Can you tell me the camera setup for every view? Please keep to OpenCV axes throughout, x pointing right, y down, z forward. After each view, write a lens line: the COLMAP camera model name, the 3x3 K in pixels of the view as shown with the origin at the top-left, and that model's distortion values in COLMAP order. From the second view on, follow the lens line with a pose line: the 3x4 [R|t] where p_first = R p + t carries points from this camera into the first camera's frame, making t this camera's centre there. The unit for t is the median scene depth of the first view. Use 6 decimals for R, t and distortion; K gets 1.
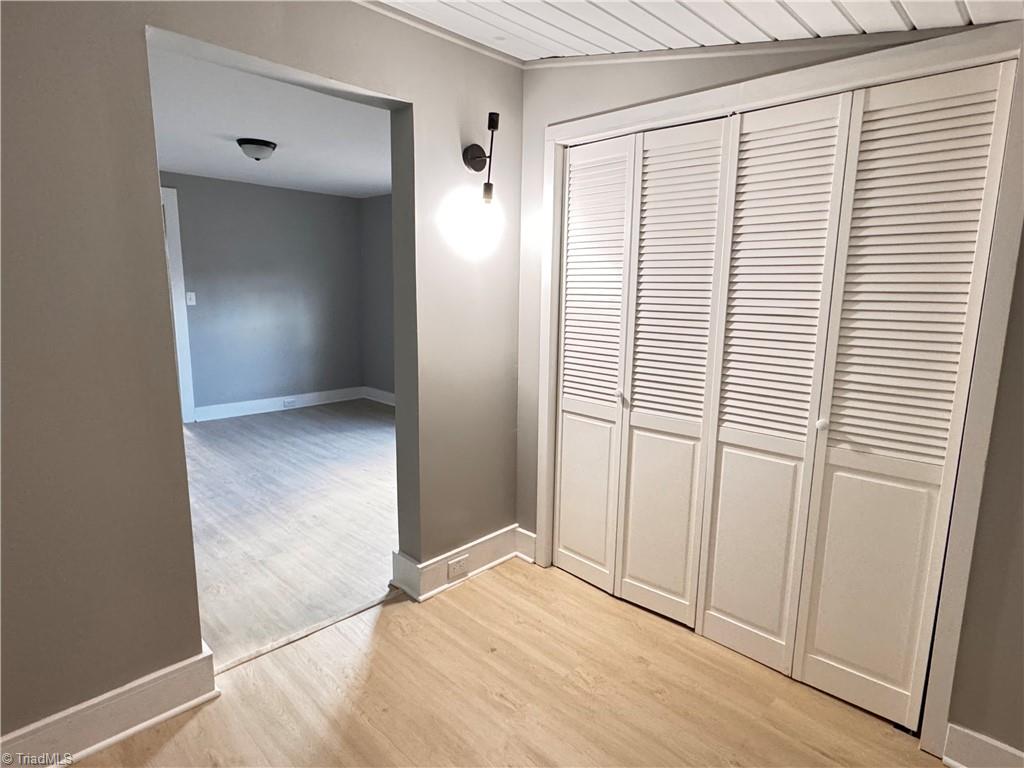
lens RADIAL K [[575.6, 0, 508.3], [0, 575.6, 384.7], [0, 0, 1]] dist [-0.001234, 0.000026]
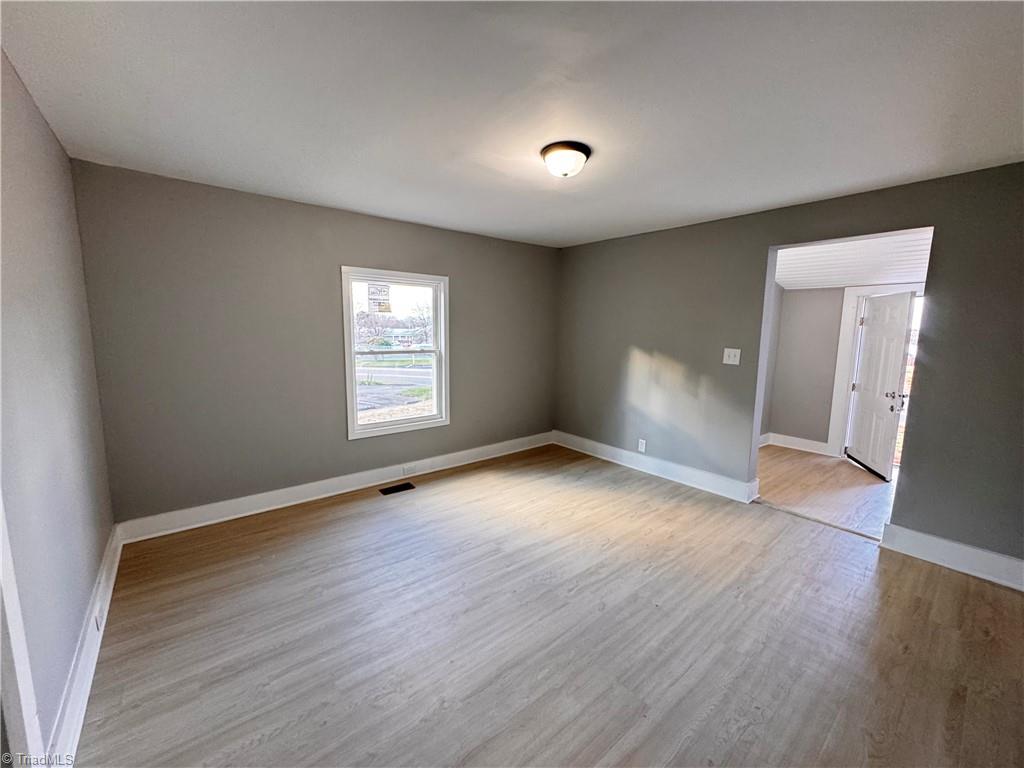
lens RADIAL K [[412.6, 0, 515.4], [0, 412.6, 382.2], [0, 0, 1]] dist [-0.002738, -0.000173]
pose [[0.084725, -0.141524, 0.986303, -1.108872], [0.156181, 0.979512, 0.127134, -0.223468], [-0.984088, 0.143270, 0.105092, 1.146024]]
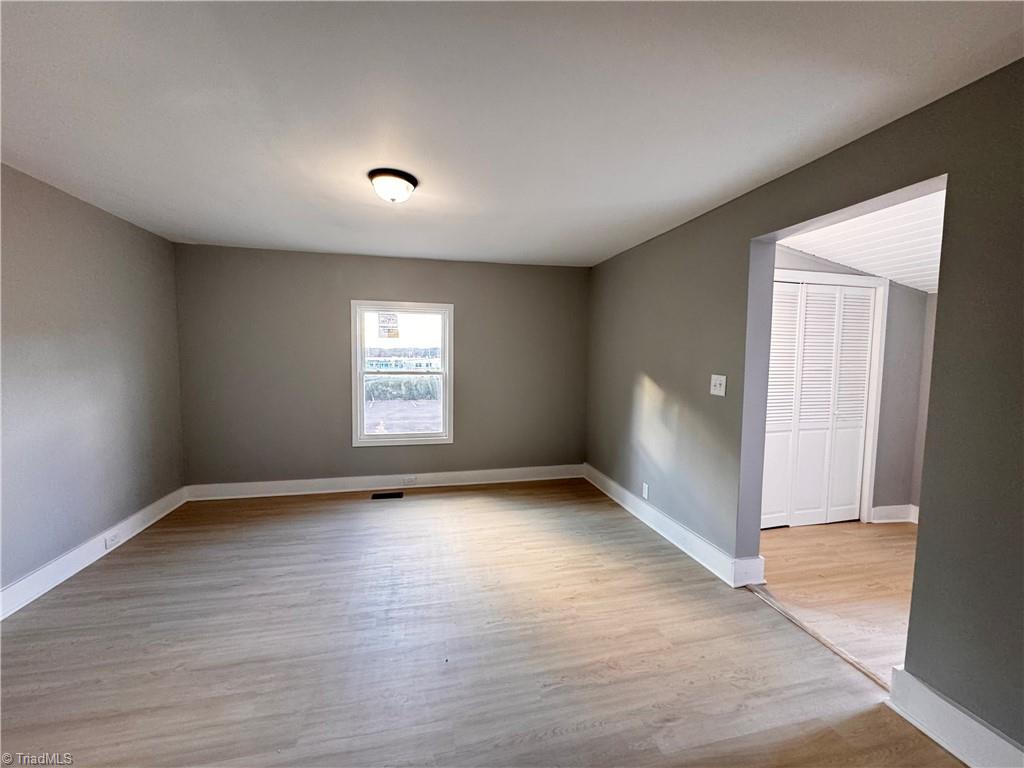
lens RADIAL K [[412.6, 0, 515.4], [0, 412.6, 382.2], [0, 0, 1]] dist [-0.002738, -0.000173]
pose [[0.524977, -0.065183, 0.848617, -0.920282], [0.139639, 0.990149, -0.010330, -0.129006], [-0.839583, 0.123923, 0.528908, 0.654267]]
